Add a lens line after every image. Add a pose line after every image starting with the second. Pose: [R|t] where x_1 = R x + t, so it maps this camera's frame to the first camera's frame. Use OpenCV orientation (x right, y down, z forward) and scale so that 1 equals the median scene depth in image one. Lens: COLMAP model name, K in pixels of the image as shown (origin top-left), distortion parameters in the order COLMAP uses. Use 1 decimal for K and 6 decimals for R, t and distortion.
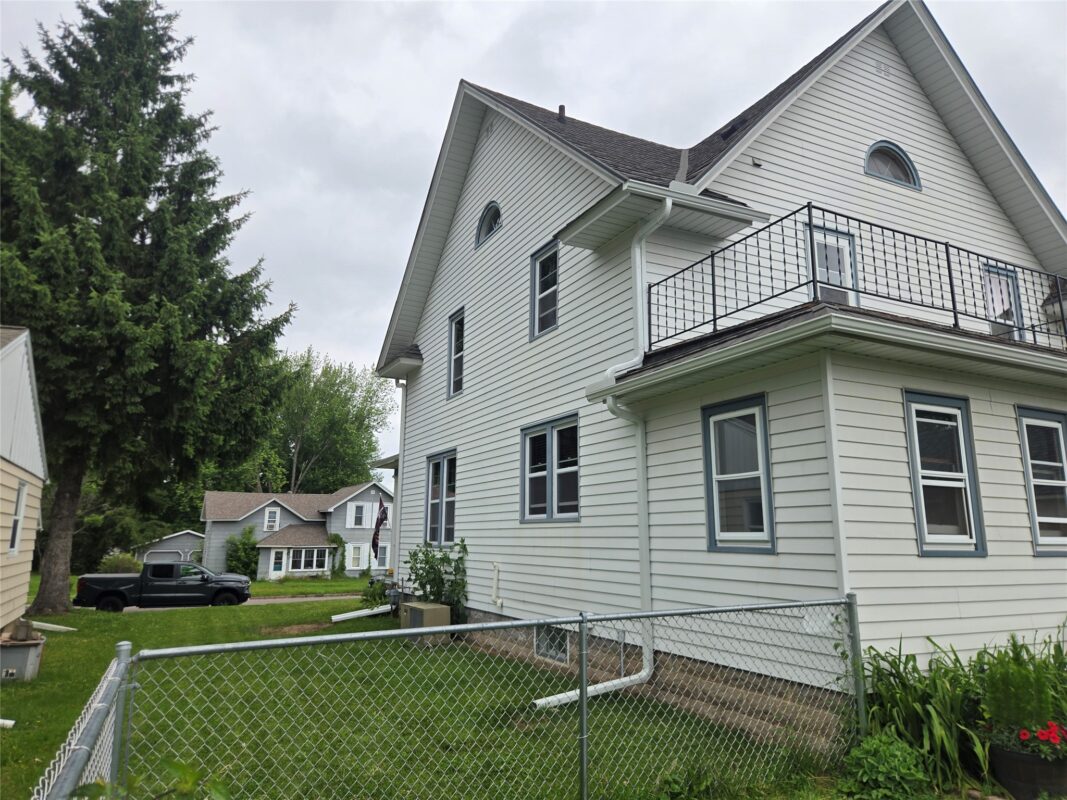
lens RADIAL K [[724.0, 0, 533.5], [0, 724.0, 396.5], [0, 0, 1]] dist [0.035945, -0.011165]
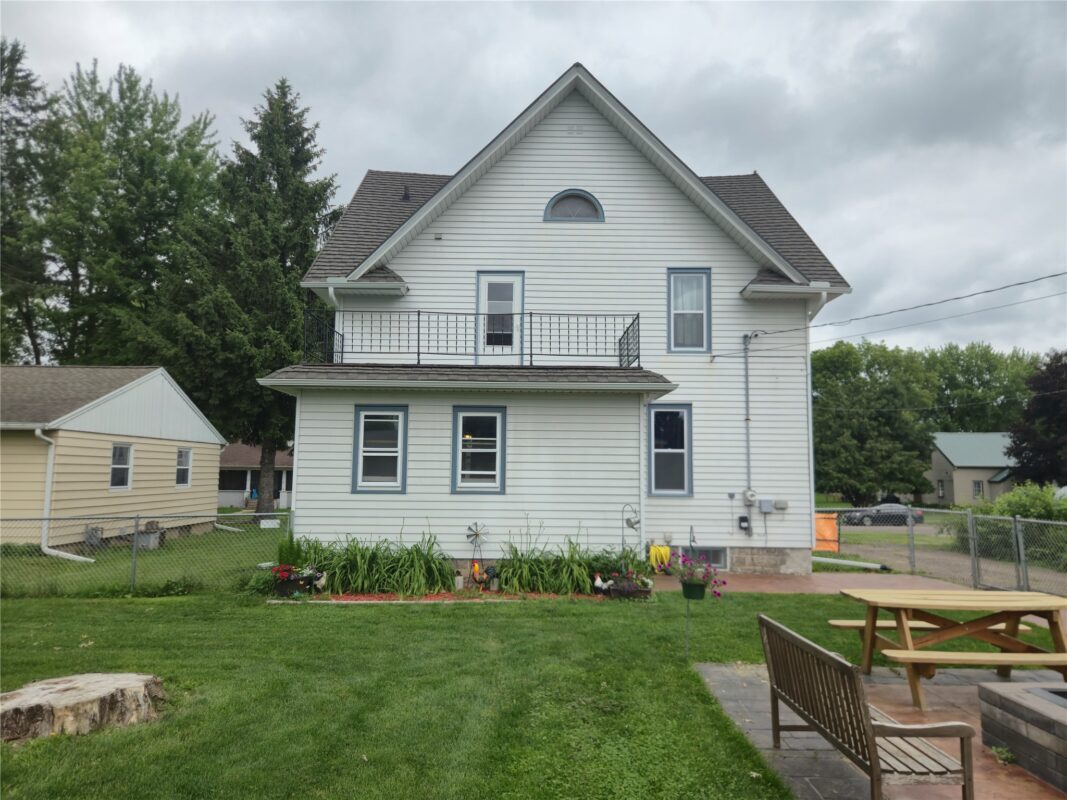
lens RADIAL K [[724.0, 0, 528.9], [0, 724.0, 402.1], [0, 0, 1]] dist [0.035945, -0.011165]
pose [[0.902266, -0.043704, -0.428958, 1.457171], [0.082961, 0.993858, 0.073241, -0.098780], [0.423123, -0.101670, 0.900350, -0.407708]]
